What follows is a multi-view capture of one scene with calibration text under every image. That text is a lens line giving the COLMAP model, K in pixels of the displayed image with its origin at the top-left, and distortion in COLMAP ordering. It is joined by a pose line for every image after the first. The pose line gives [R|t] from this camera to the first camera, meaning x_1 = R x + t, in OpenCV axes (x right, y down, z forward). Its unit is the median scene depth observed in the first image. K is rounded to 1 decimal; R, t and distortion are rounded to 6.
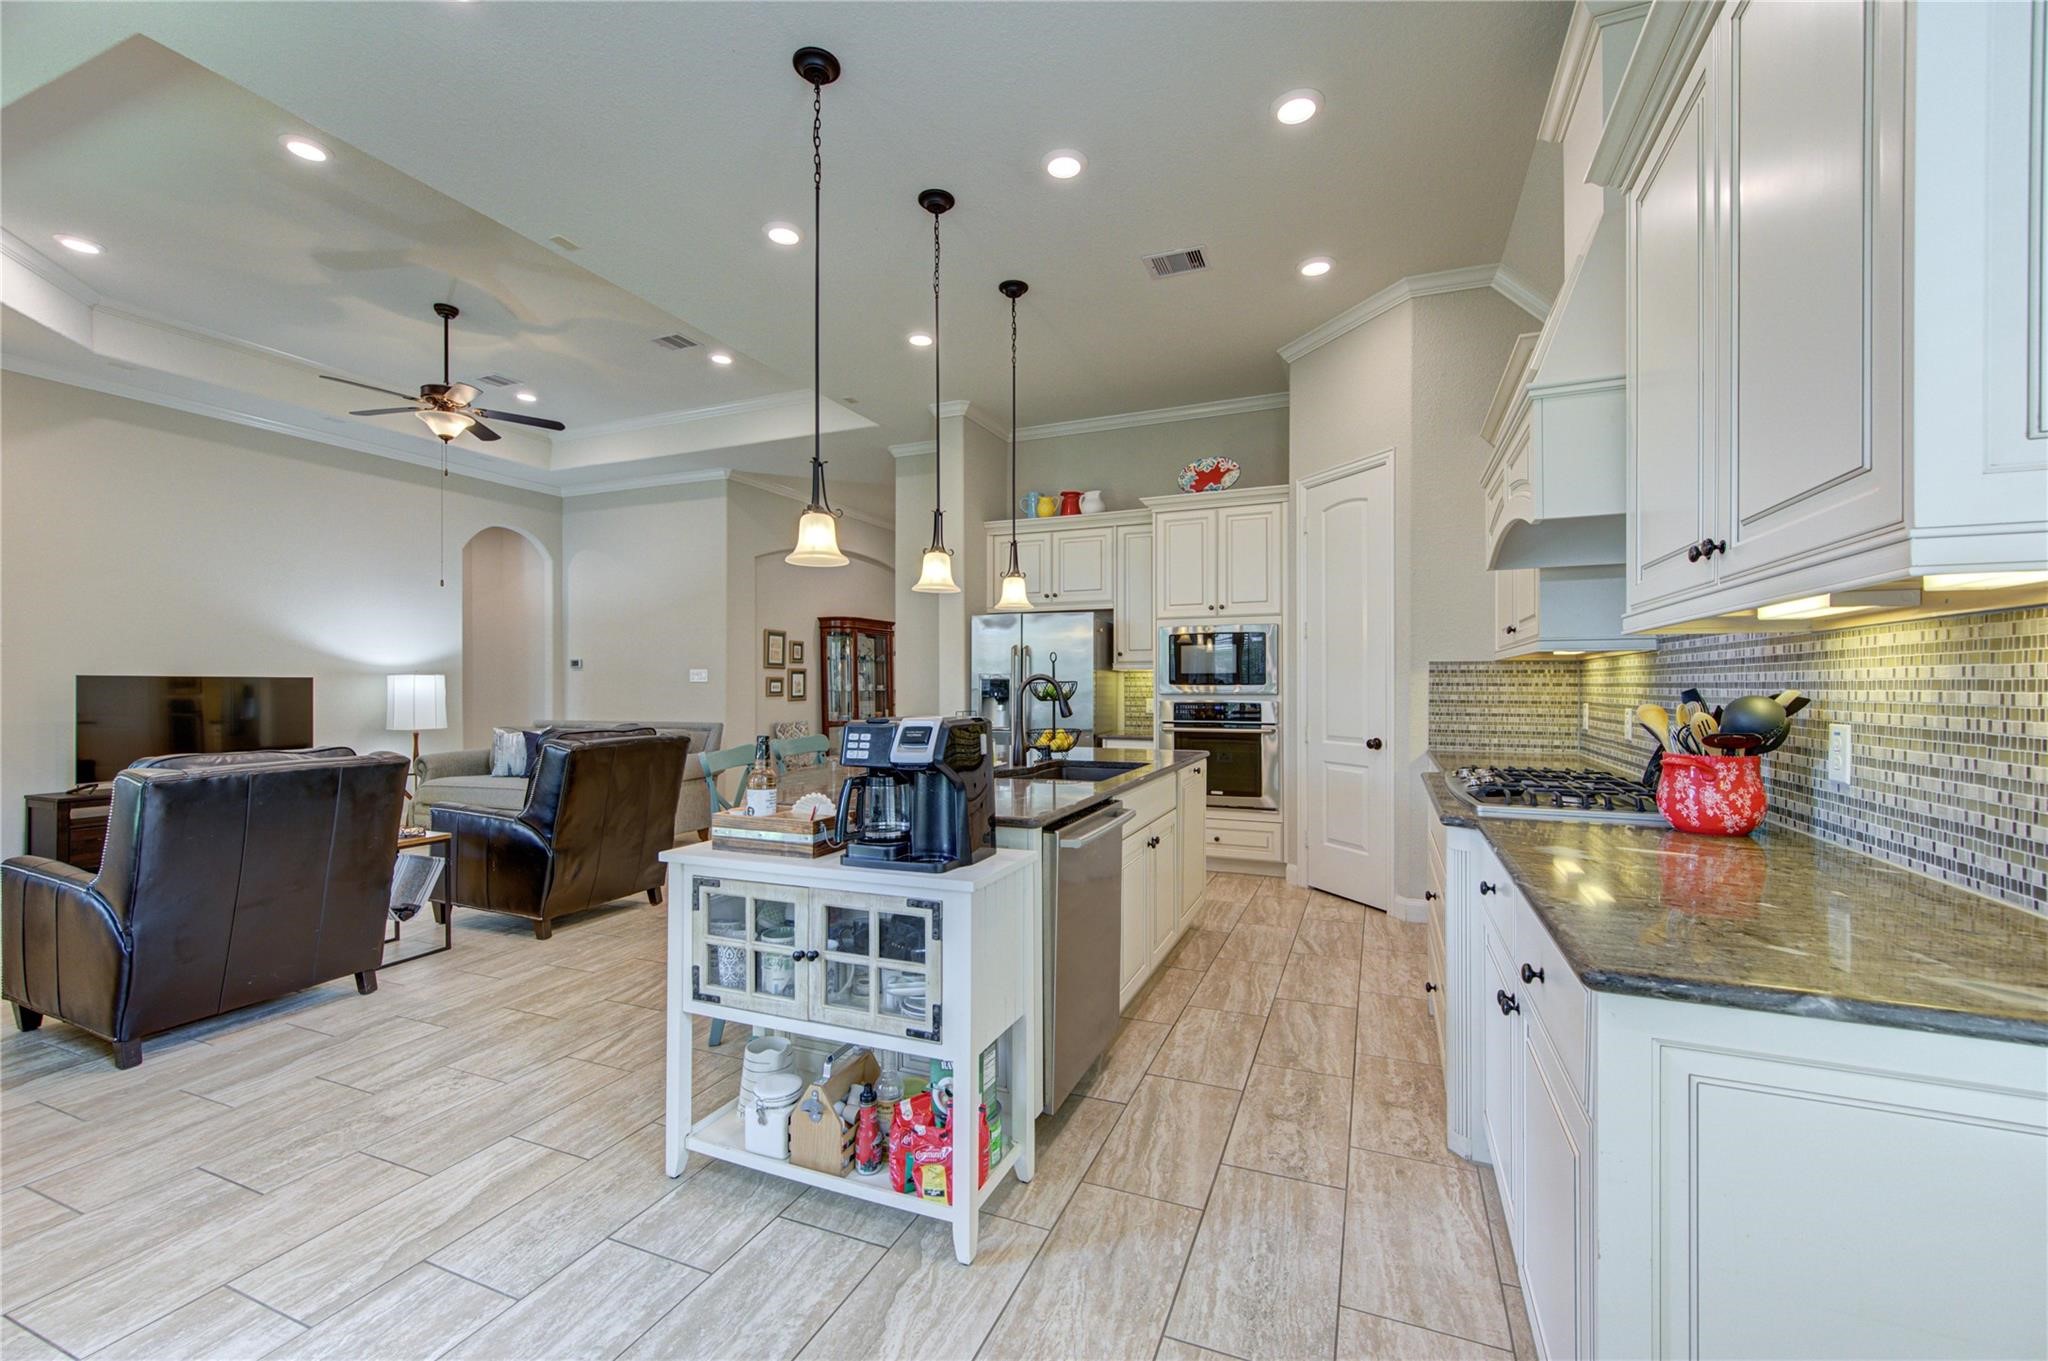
lens RADIAL K [[790.9, 0, 1060.3], [0, 790.9, 686.6], [0, 0, 1]] dist [-0.000724, -0.000044]
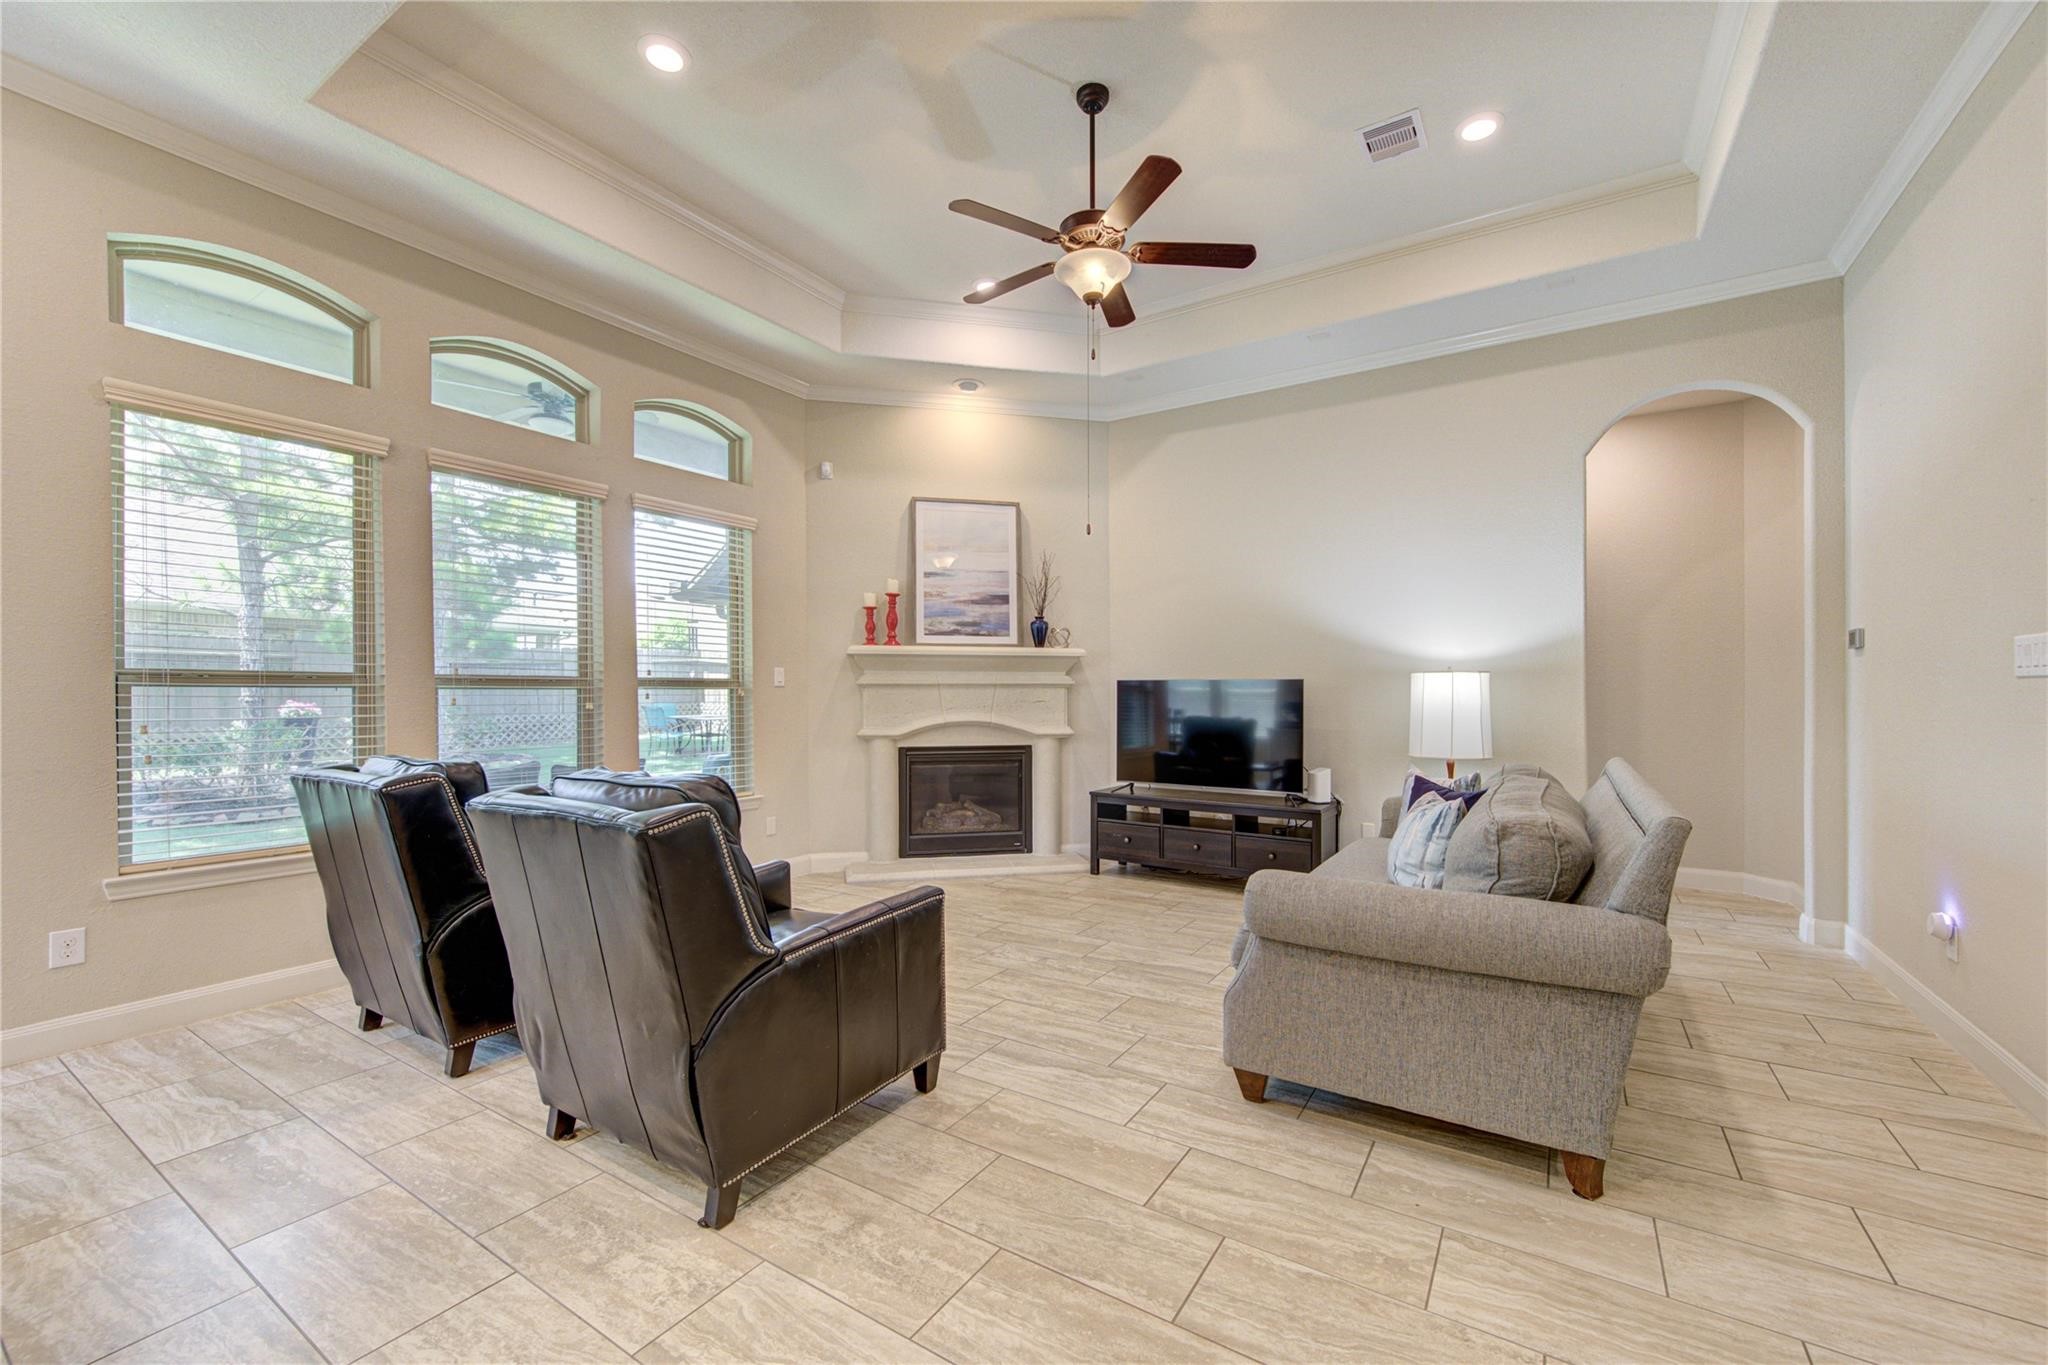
lens RADIAL K [[800.9, 0, 1035.8], [0, 800.9, 698.4], [0, 0, 1]] dist [0.001509, 0.000224]
pose [[-0.213753, 0.007684, -0.976858, -0.190263], [0.001261, 0.999970, 0.007590, 0.001897], [0.976887, 0.000391, -0.213756, 1.552413]]
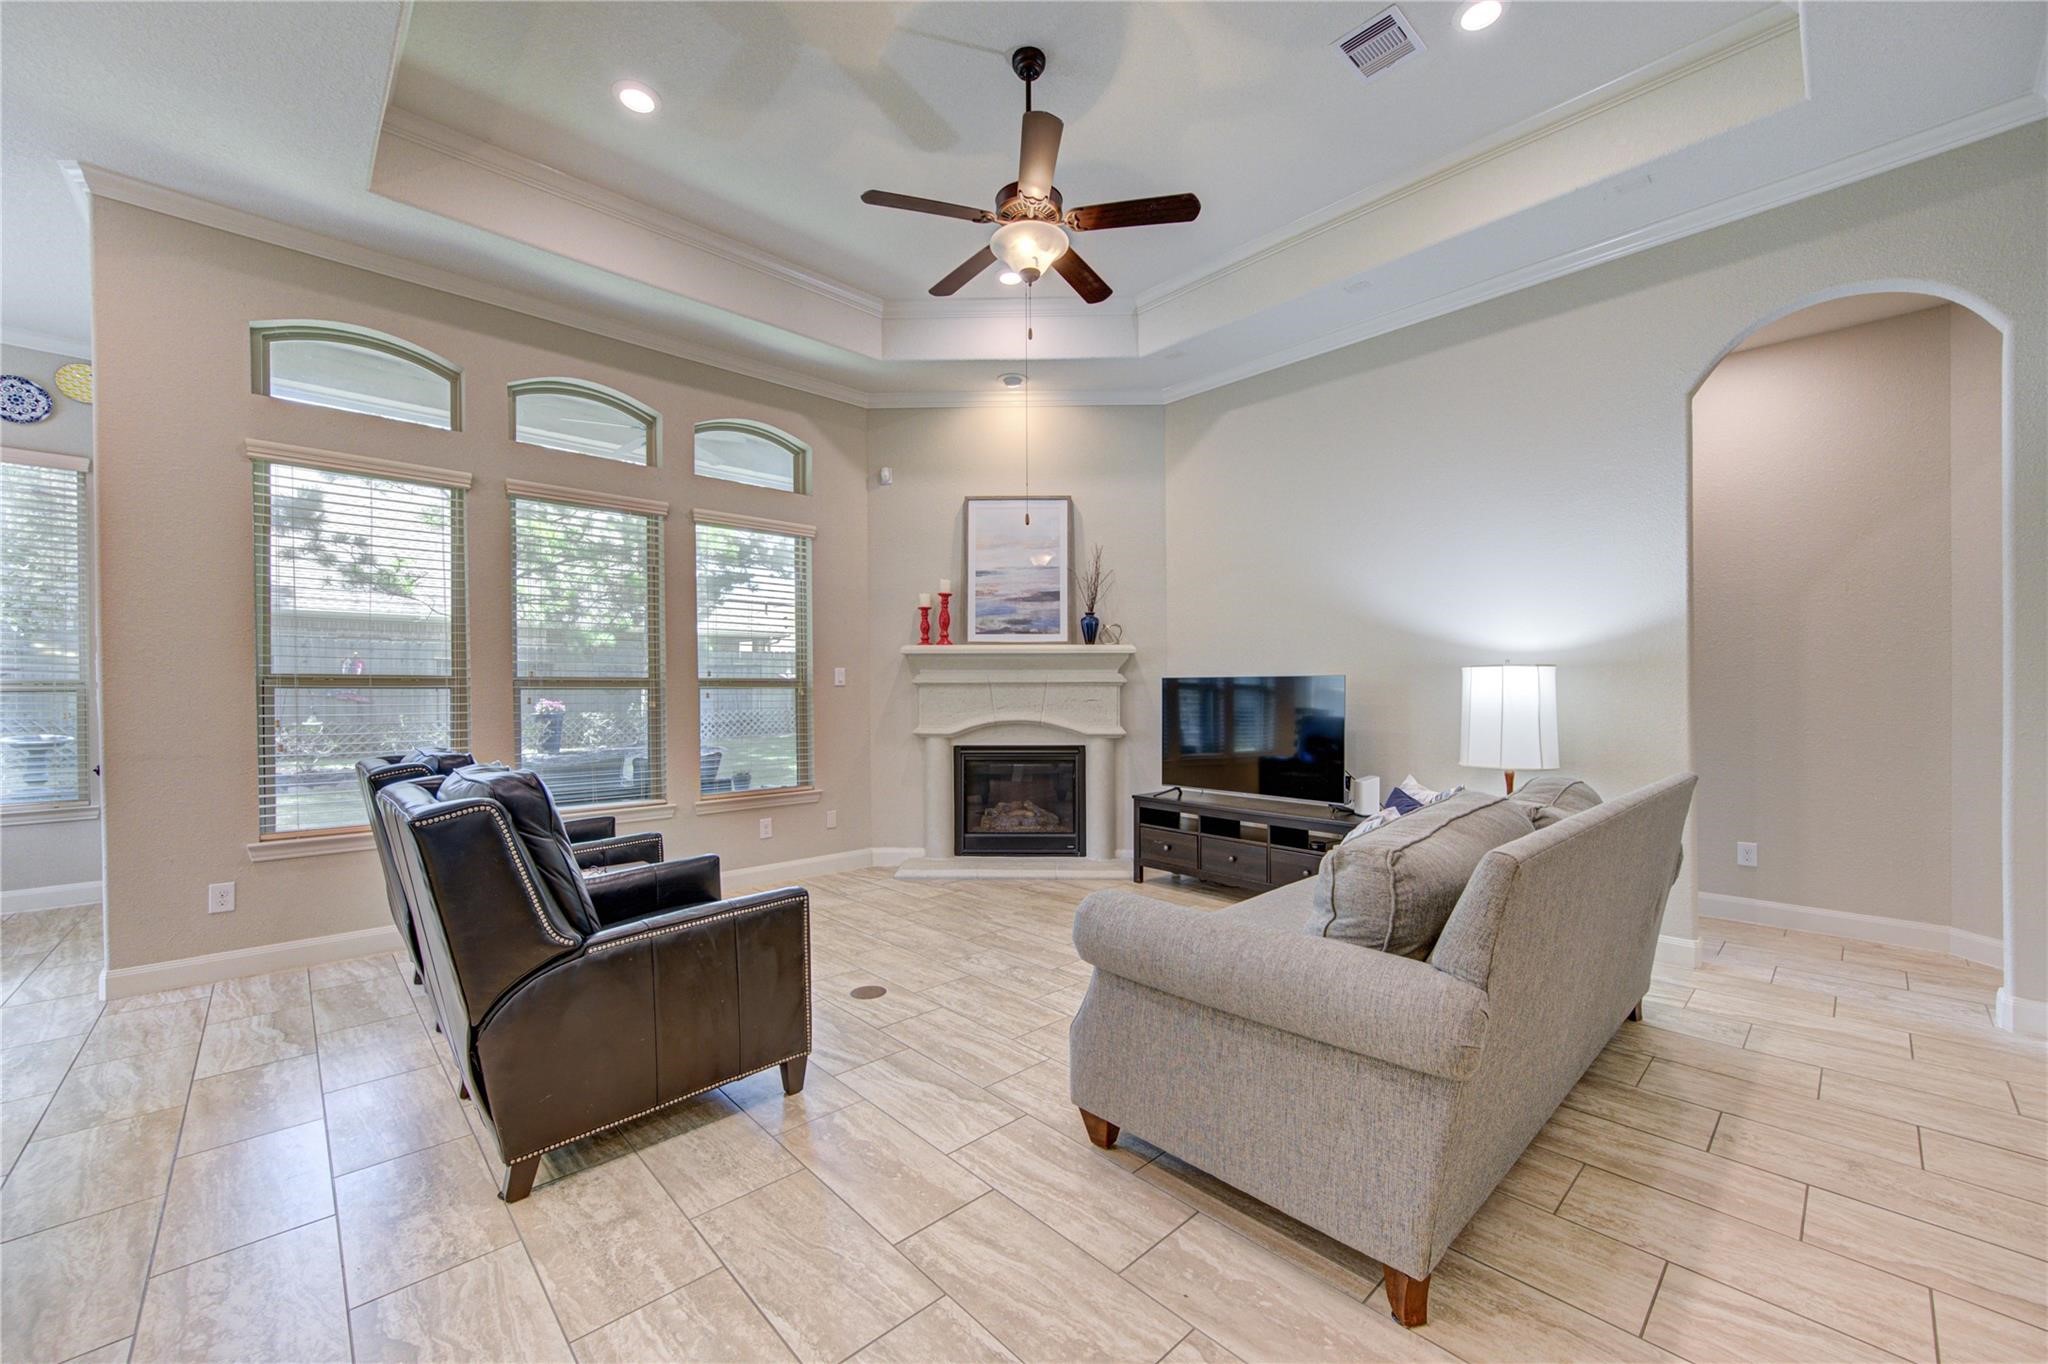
lens RADIAL K [[800.9, 0, 1023.0], [0, 800.9, 698.4], [0, 0, 1]] dist [0.001509, 0.000224]
pose [[-0.437759, 0.009736, -0.899040, -0.303532], [0.003689, 0.999952, 0.009032, 0.001778], [0.899085, 0.000638, -0.437774, 1.771157]]
